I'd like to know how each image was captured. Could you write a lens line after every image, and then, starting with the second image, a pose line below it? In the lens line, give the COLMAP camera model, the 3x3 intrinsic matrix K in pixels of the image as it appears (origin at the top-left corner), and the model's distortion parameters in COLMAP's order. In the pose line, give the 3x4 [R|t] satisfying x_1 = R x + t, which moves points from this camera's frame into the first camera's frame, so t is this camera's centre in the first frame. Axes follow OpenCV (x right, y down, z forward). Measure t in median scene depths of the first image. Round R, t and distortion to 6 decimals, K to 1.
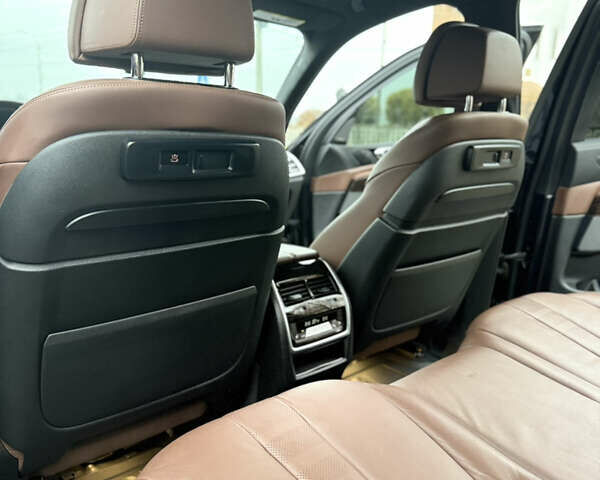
lens RADIAL K [[571.7, 0, 300.0], [0, 571.7, 240.0], [0, 0, 1]] dist [0.125610, -0.282692]
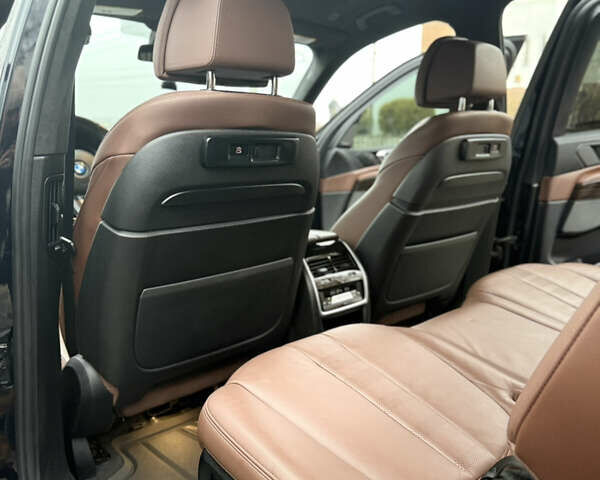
lens RADIAL K [[565.4, 0, 300.0], [0, 565.4, 240.0], [0, 0, 1]] dist [0.134374, -0.285631]
pose [[0.999524, -0.030685, 0.003174, -0.054058], [0.030738, 0.999365, -0.018011, 0.054228], [-0.002619, 0.018100, 0.999833, -0.173277]]
